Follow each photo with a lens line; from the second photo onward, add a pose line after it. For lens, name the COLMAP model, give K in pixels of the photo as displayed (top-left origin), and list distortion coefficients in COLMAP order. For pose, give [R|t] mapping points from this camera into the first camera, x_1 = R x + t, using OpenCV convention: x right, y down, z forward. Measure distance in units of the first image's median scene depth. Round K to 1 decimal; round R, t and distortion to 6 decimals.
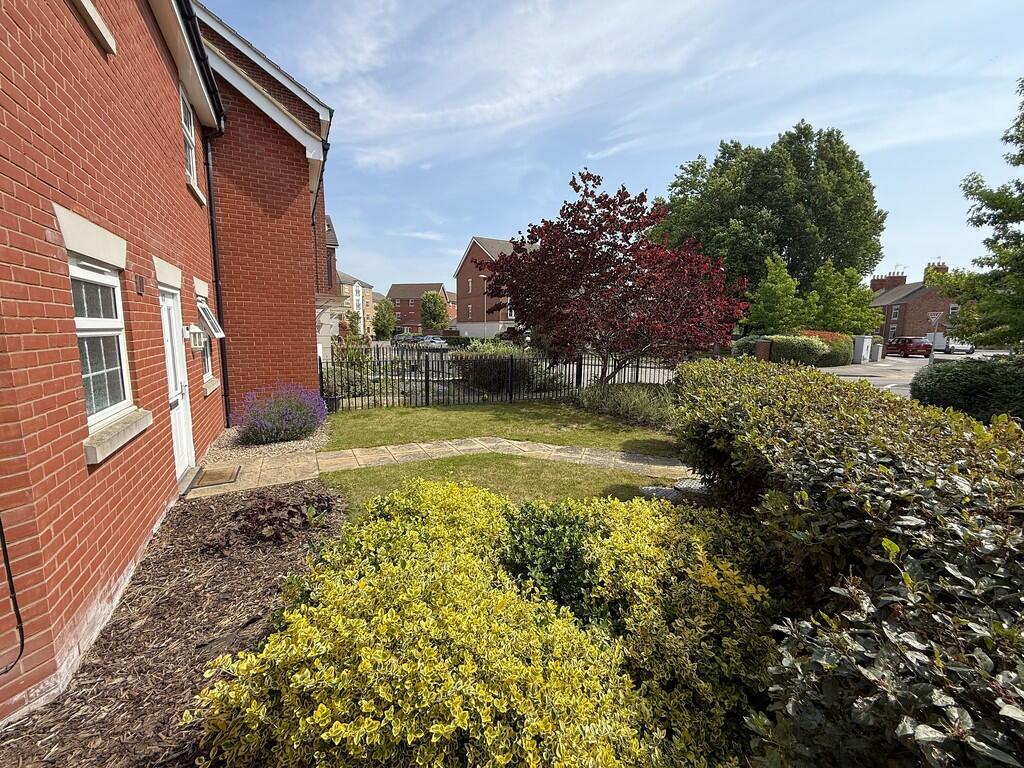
lens RADIAL K [[446.9, 0, 512.5], [0, 446.9, 388.9], [0, 0, 1]] dist [0.004642, 0.000579]
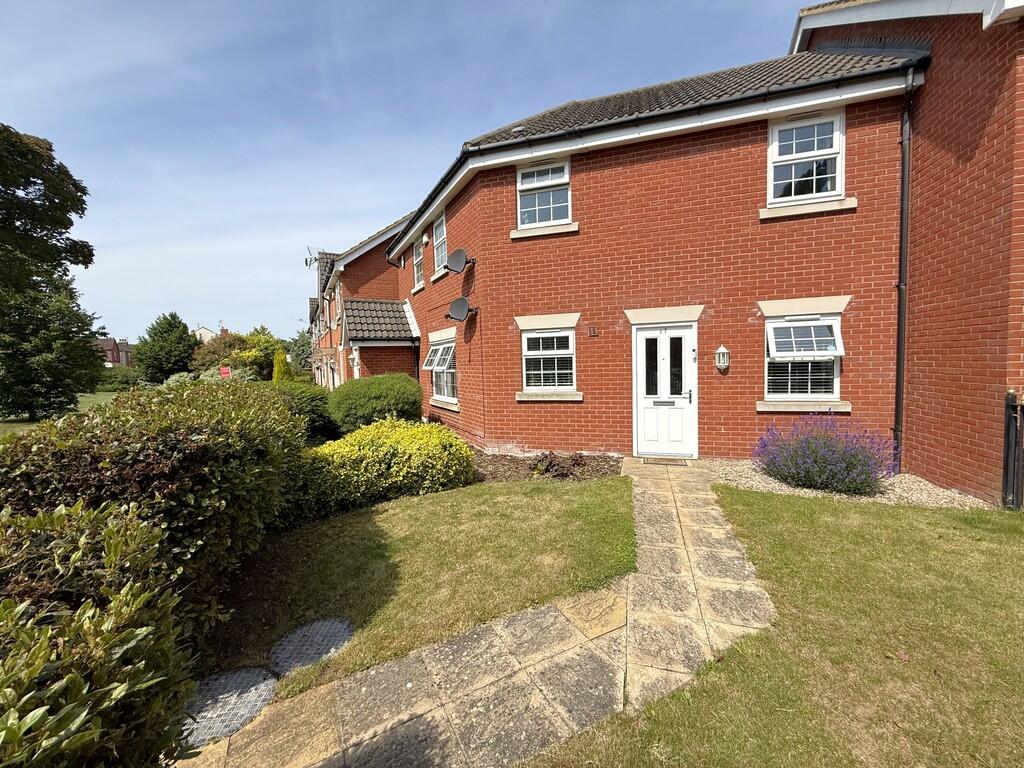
lens RADIAL K [[409.6, 0, 515.4], [0, 409.6, 380.0], [0, 0, 1]] dist [0.009615, 0.000032]
pose [[-0.724636, 0.039440, -0.688003, 0.391539], [-0.075215, 0.987870, 0.135850, -0.139285], [0.685015, 0.150190, -0.712879, 1.205433]]
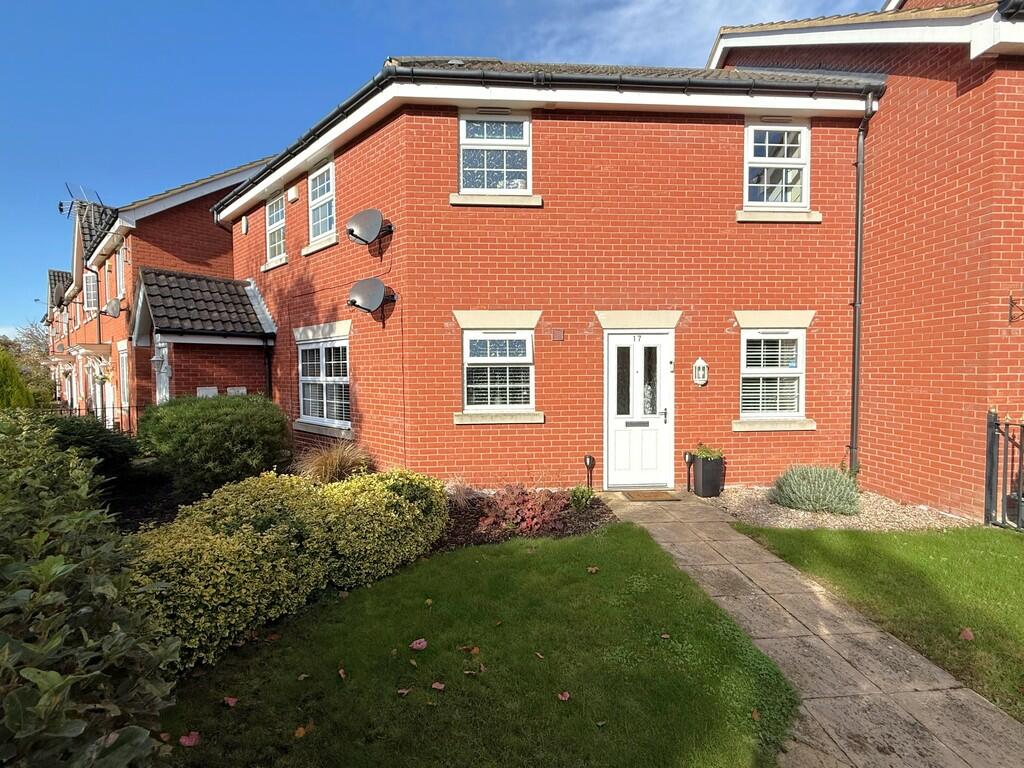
lens RADIAL K [[446.9, 0, 519.0], [0, 446.9, 382.0], [0, 0, 1]] dist [0.004642, 0.000579]
pose [[-0.433745, 0.016316, -0.900888, 0.370764], [-0.121747, 0.989606, 0.076539, -0.099765], [0.892773, 0.142879, -0.427250, 0.903280]]
